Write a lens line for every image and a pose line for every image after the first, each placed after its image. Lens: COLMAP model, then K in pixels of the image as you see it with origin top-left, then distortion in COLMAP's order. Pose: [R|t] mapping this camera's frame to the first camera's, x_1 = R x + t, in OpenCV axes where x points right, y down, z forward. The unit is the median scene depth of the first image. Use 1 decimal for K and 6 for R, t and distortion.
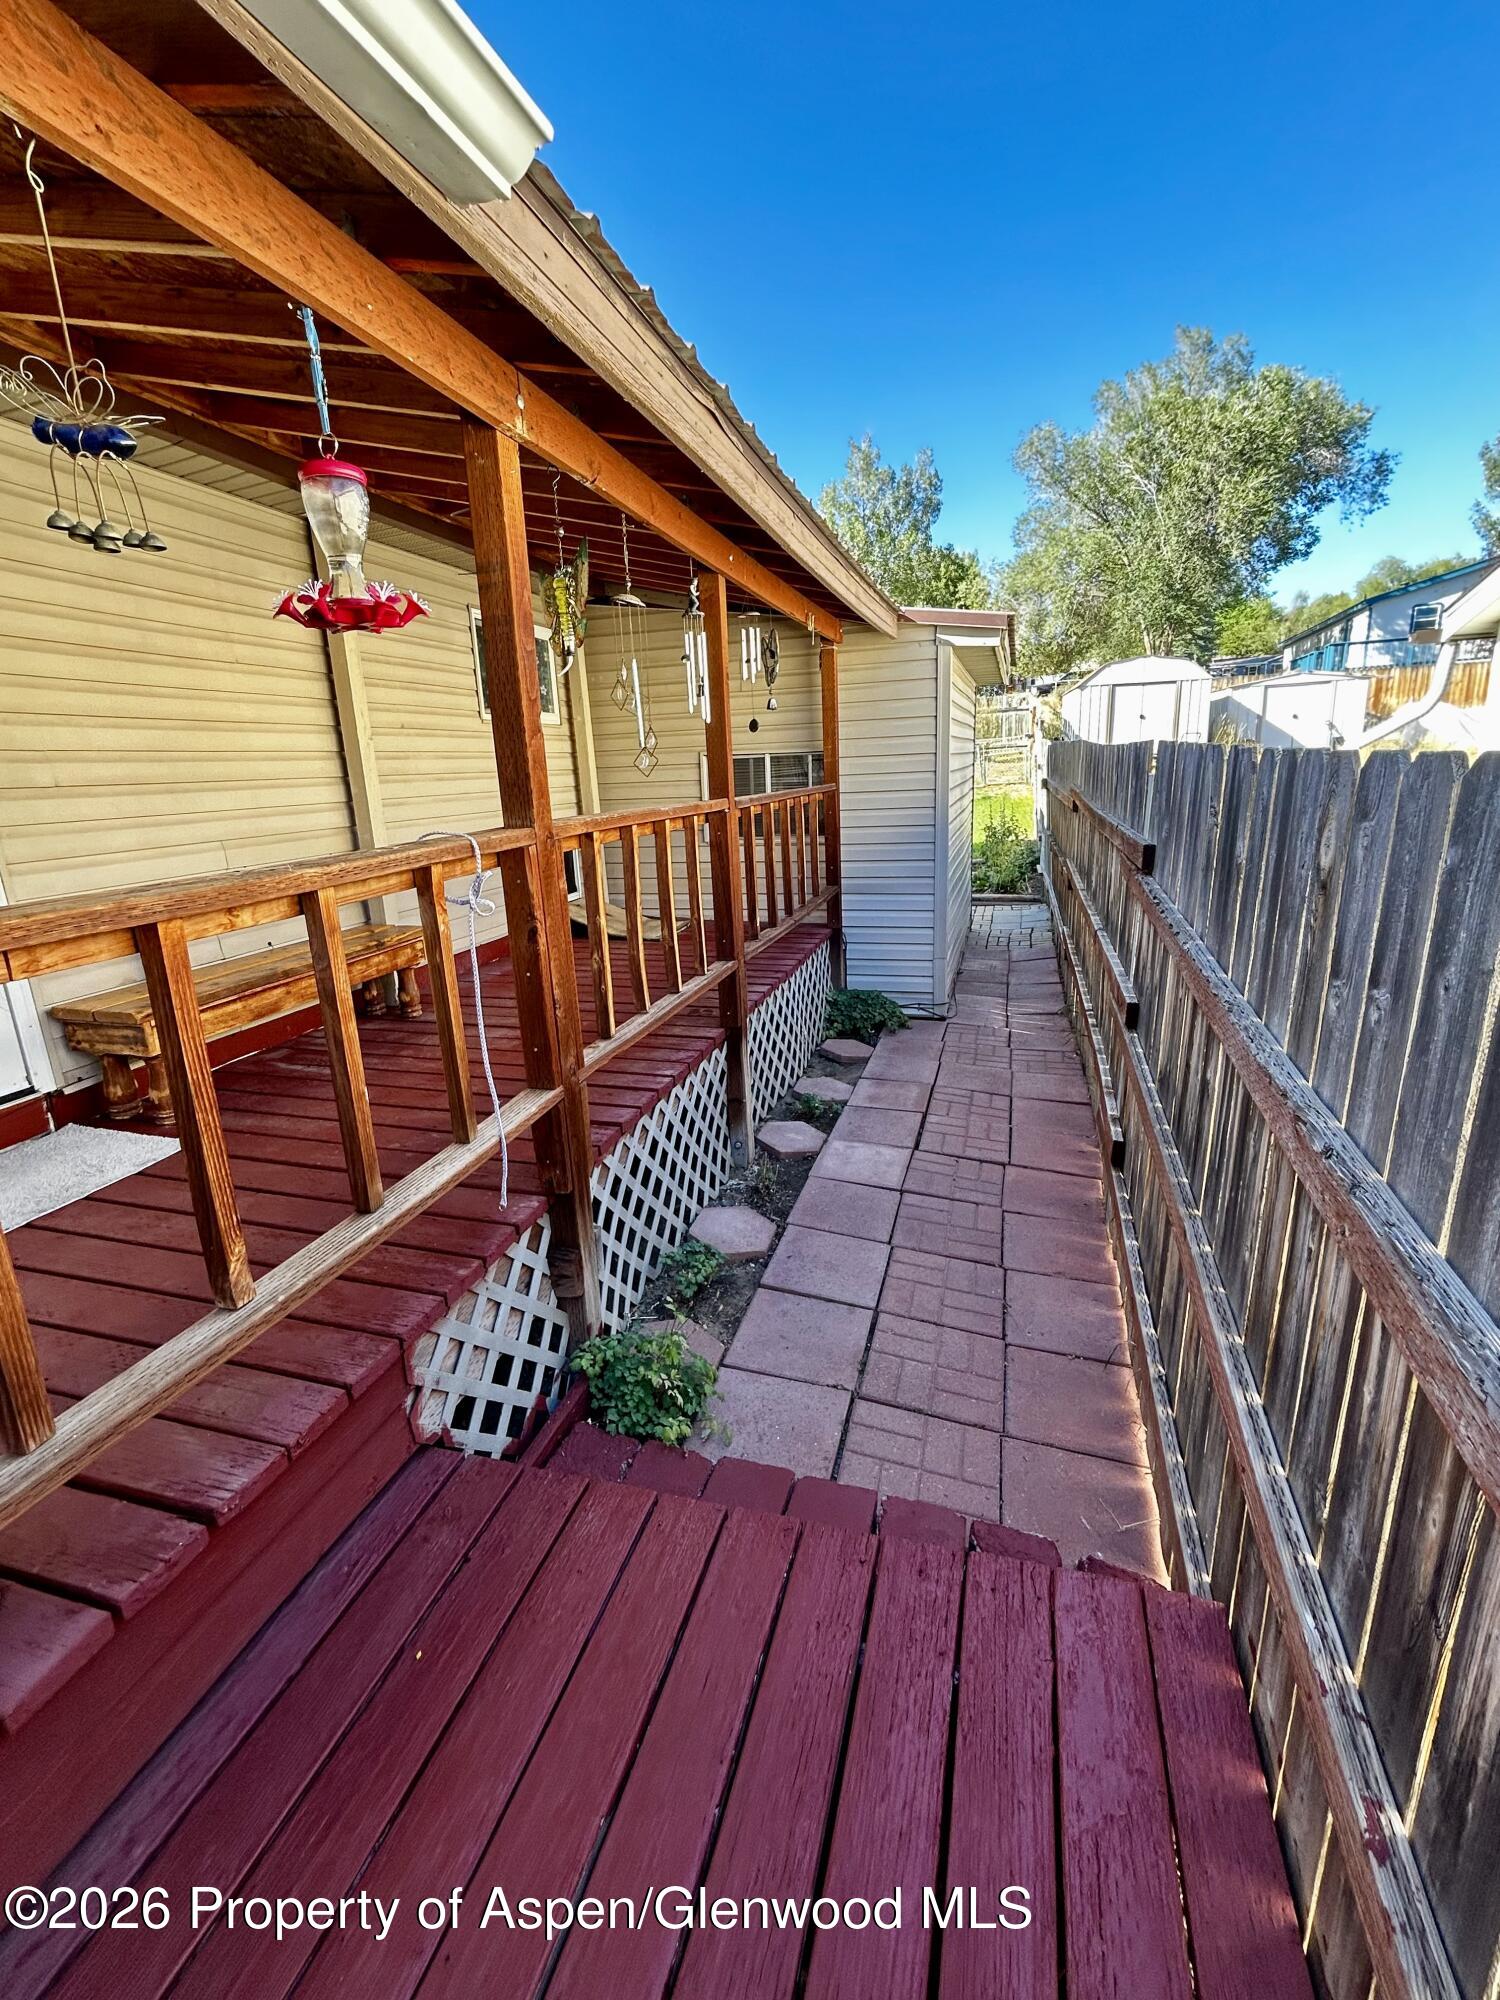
lens RADIAL K [[859.9, 0, 750.0], [0, 859.9, 1000.0], [0, 0, 1]] dist [-0.000381, 0.000071]
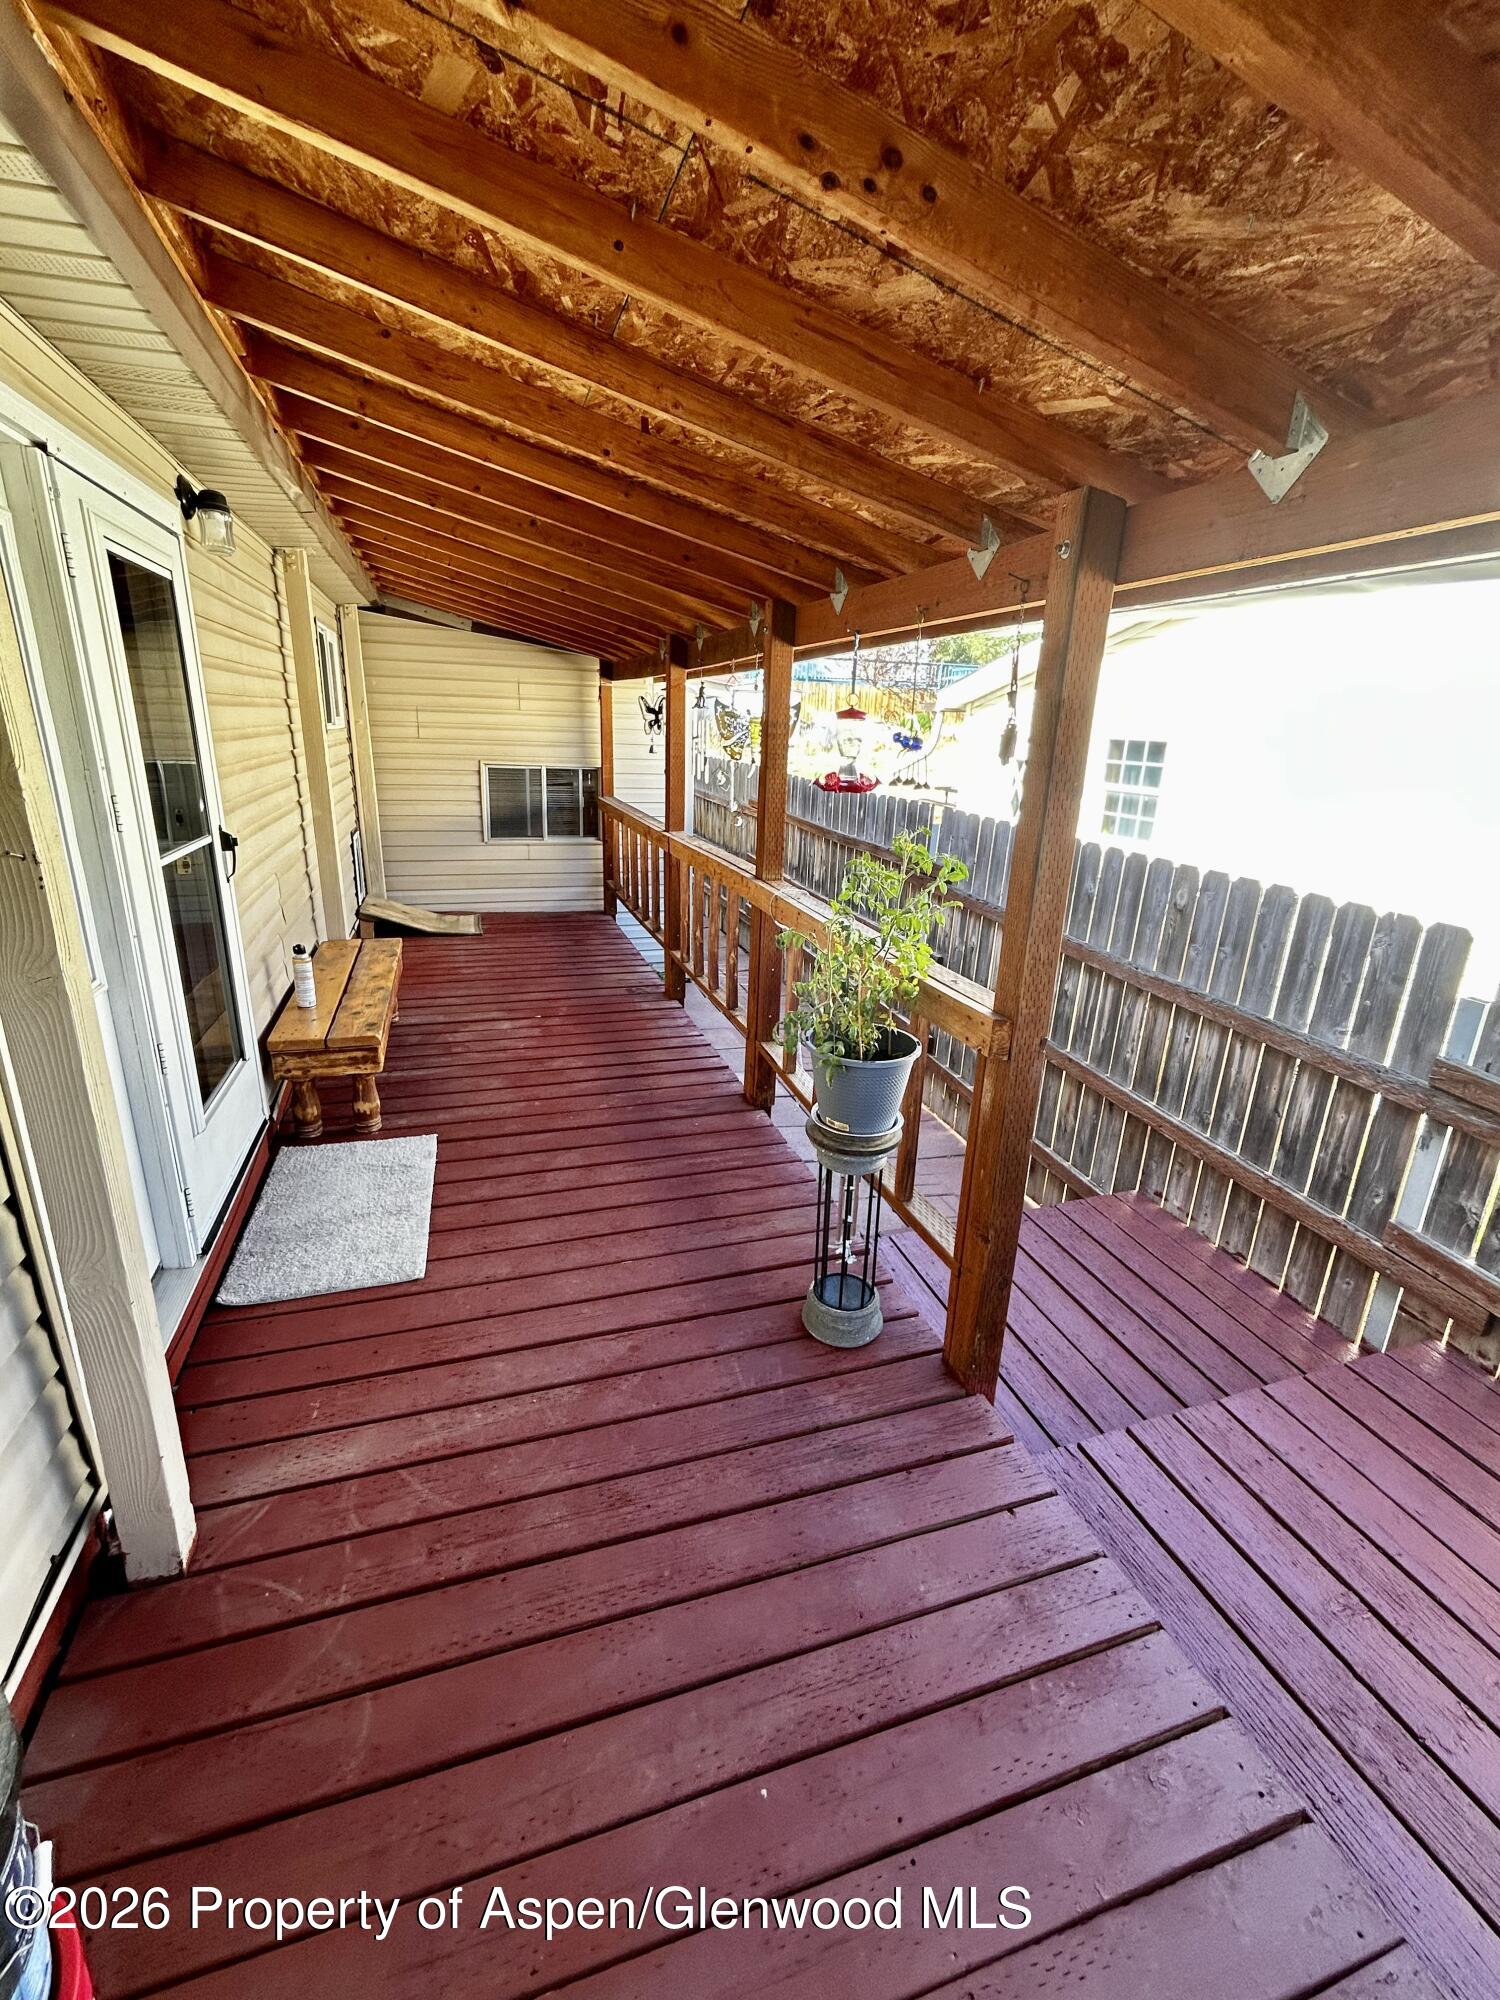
lens RADIAL K [[859.9, 0, 750.0], [0, 859.9, 1000.0], [0, 0, 1]] dist [-0.000381, 0.000071]
pose [[0.820139, -0.108028, 0.561874, -0.834167], [0.083596, 0.994100, 0.069109, -0.060511], [-0.566025, -0.009709, 0.824331, -0.206083]]
